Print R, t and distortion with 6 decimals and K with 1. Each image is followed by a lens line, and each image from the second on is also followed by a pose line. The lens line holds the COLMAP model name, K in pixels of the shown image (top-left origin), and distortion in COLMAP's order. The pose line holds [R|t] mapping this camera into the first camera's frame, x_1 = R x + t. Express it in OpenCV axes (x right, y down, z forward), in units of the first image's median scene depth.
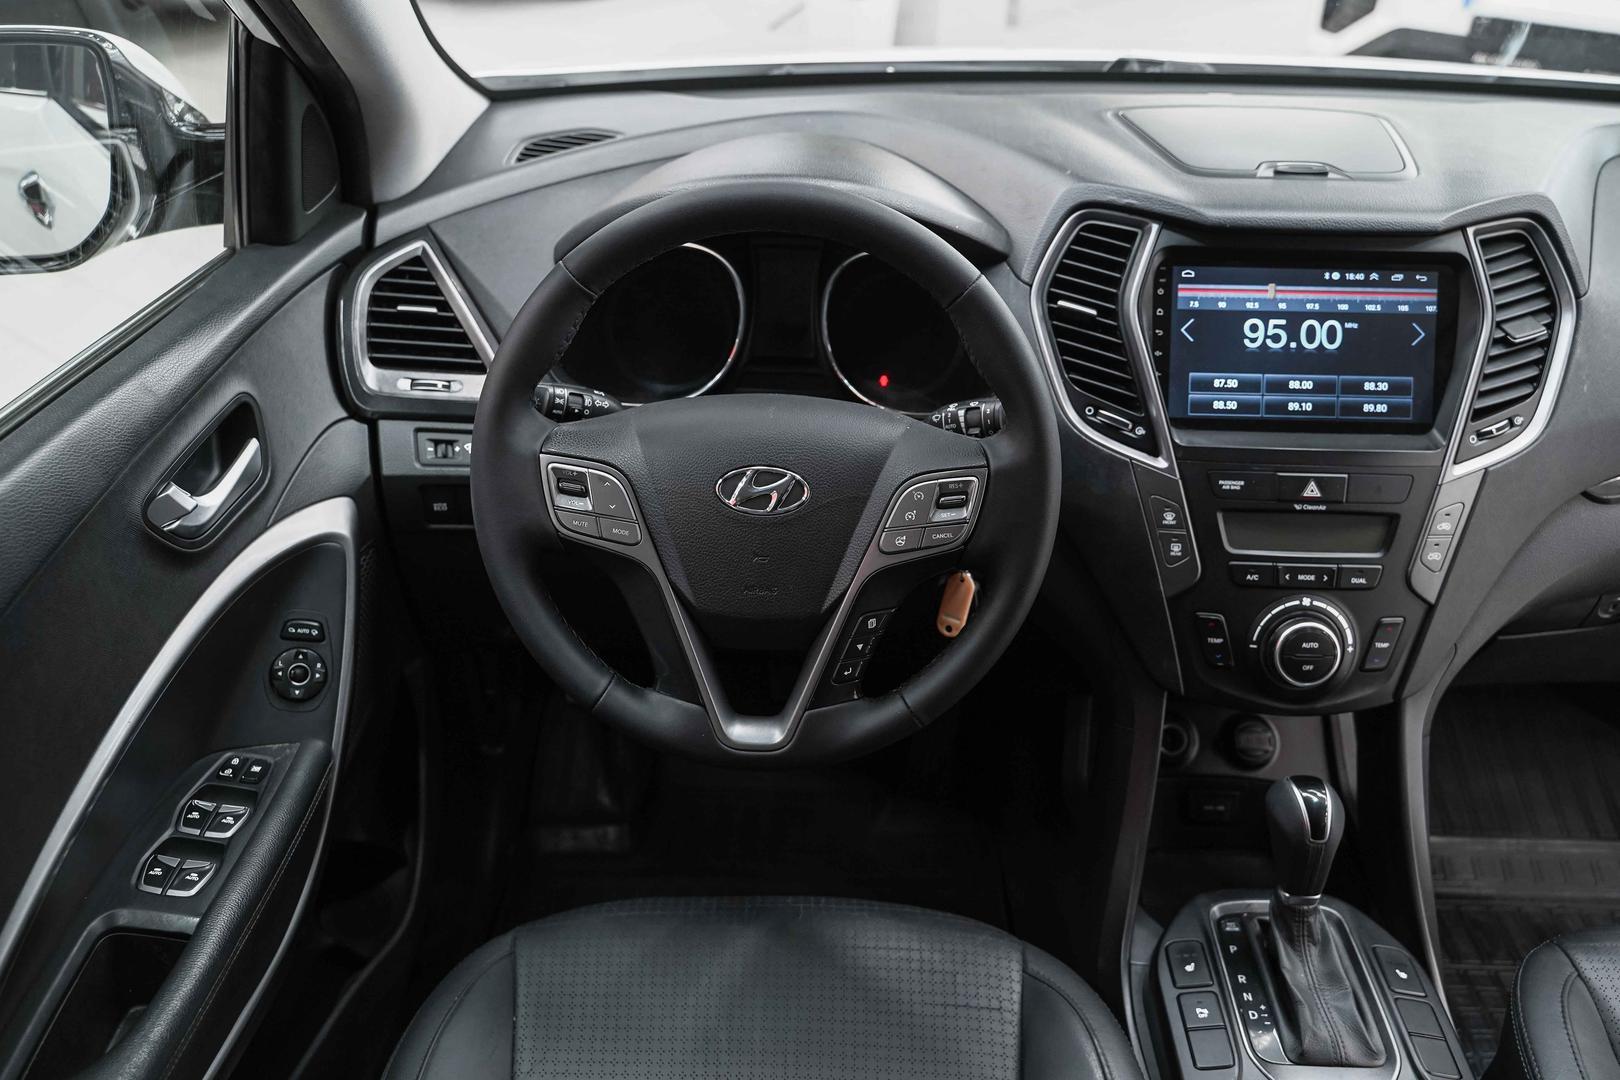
lens RADIAL K [[1374.3, 0, 810.0], [0, 1374.3, 540.0], [0, 0, 1]] dist [-0.003506, 0.018474]
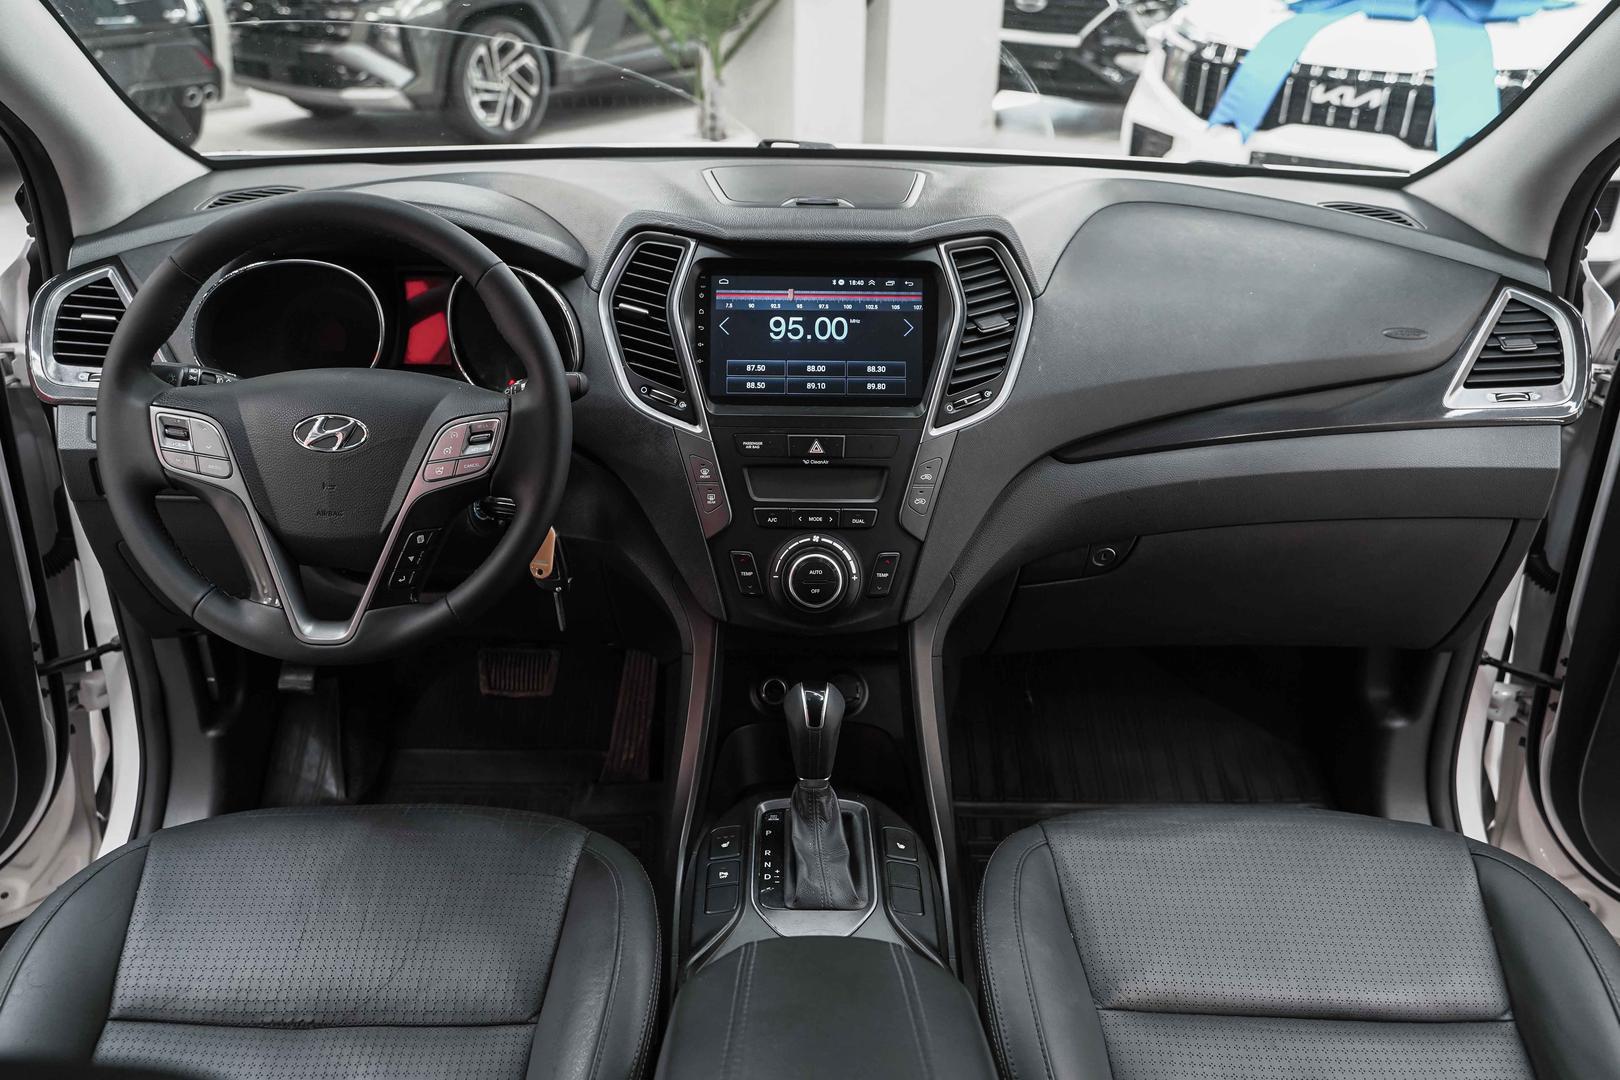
lens RADIAL K [[1374.3, 0, 810.0], [0, 1374.3, 540.0], [0, 0, 1]] dist [-0.003506, 0.018474]
pose [[0.999069, -0.013462, 0.040992, 0.299677], [0.017713, 0.994295, -0.105184, 0.171708], [-0.039342, 0.105812, 0.993608, -0.215736]]
